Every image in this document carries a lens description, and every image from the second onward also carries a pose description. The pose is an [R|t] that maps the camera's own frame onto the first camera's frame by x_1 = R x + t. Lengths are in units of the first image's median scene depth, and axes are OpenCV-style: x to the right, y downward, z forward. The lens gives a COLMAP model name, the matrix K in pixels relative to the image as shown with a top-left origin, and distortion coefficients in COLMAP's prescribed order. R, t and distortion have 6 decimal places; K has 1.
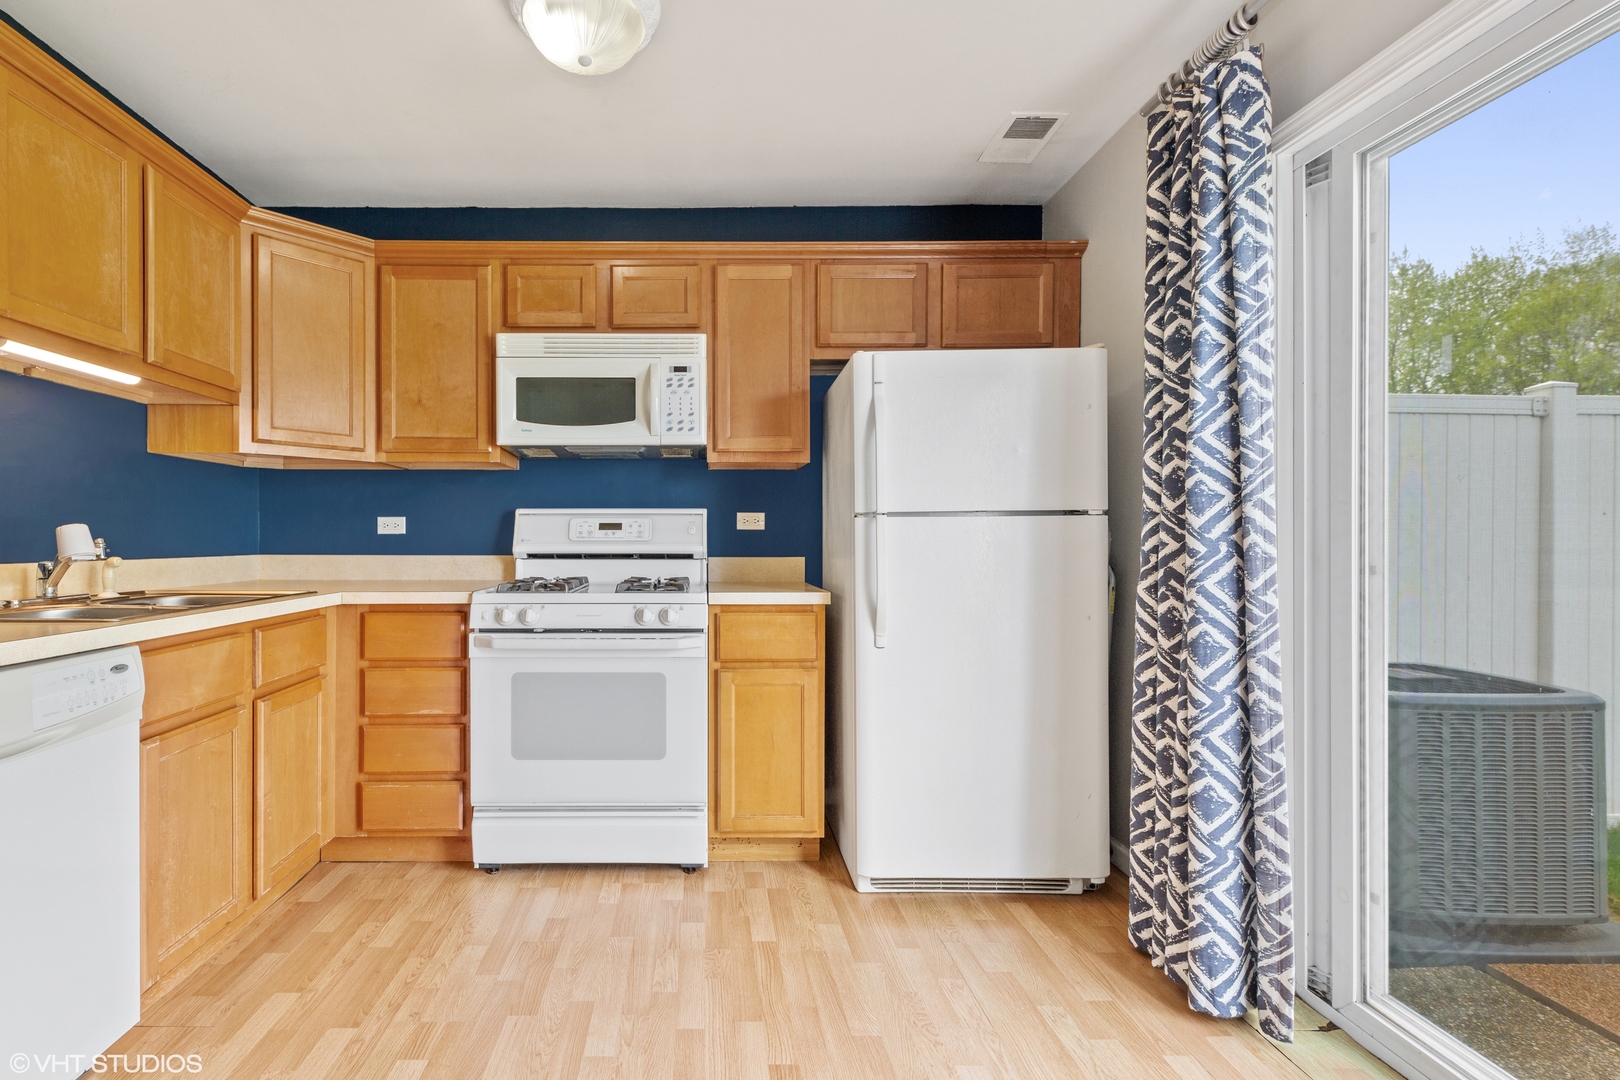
lens RADIAL K [[736.4, 0, 809.2], [0, 736.4, 539.0], [0, 0, 1]] dist [0.001429, -0.002241]
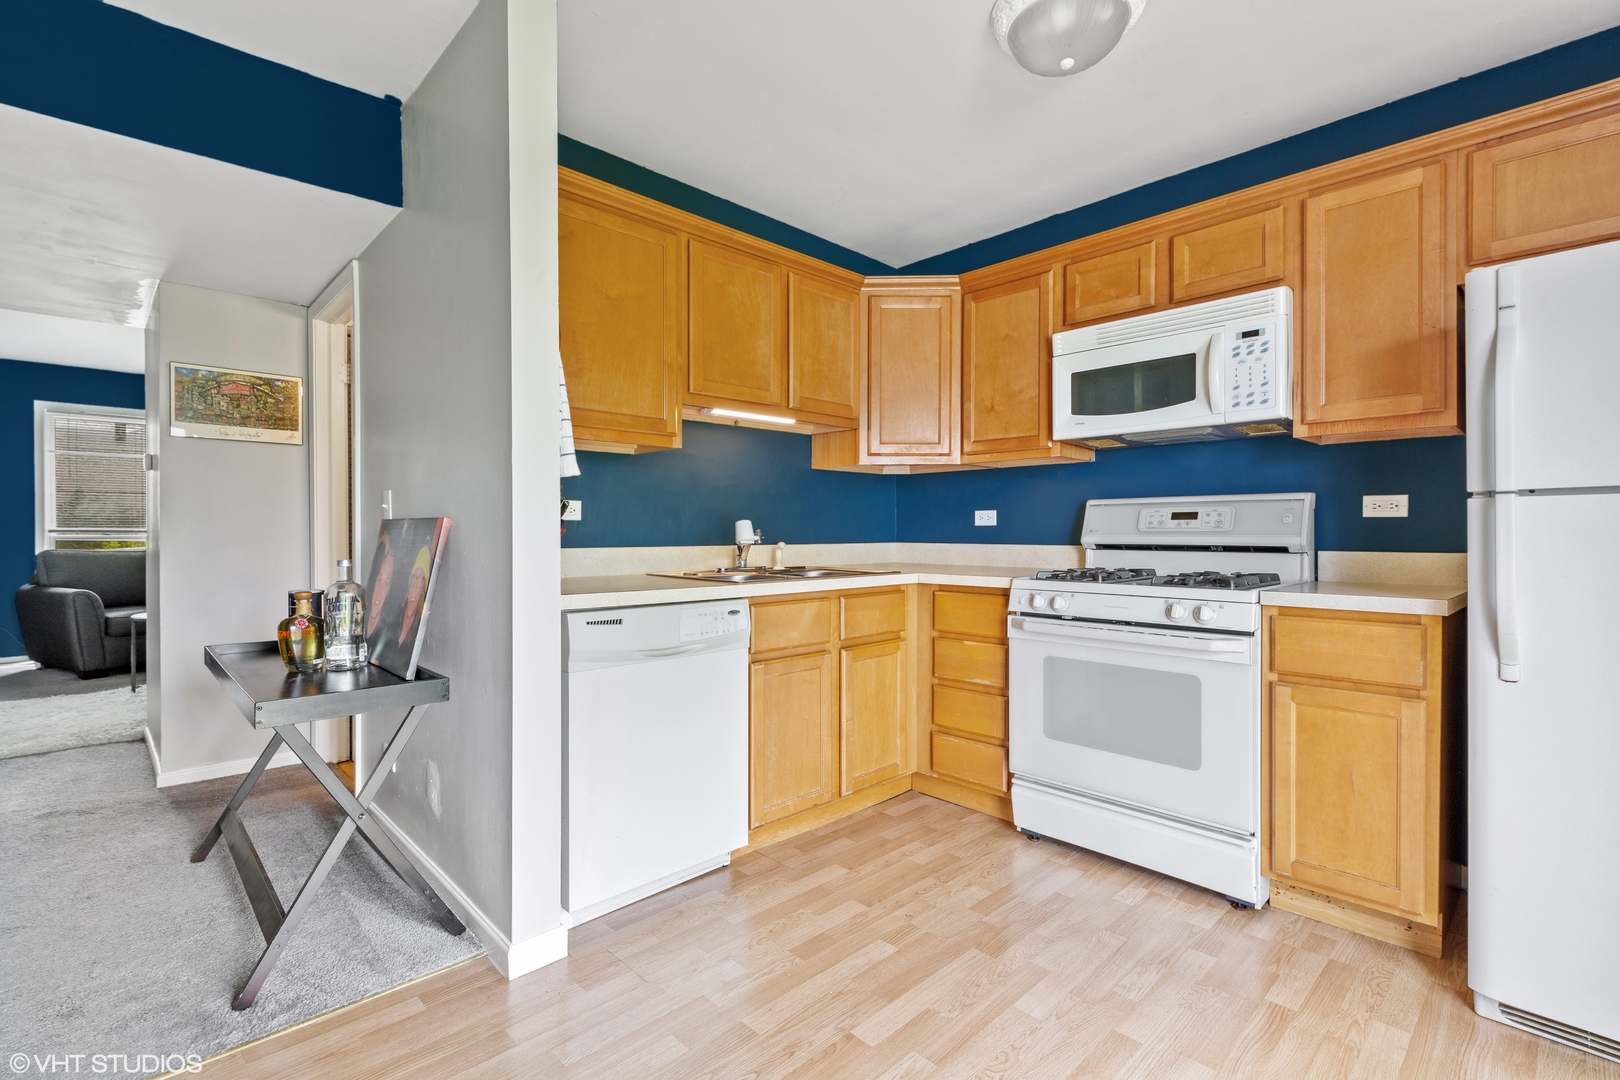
lens RADIAL K [[752.8, 0, 808.5], [0, 752.8, 532.5], [0, 0, 1]] dist [-0.003555, -0.002957]
pose [[0.674652, -0.000053, -0.738136, 0.157803], [0.002053, 0.999996, 0.001805, 0.001879], [0.738133, -0.002732, 0.674650, 0.018520]]
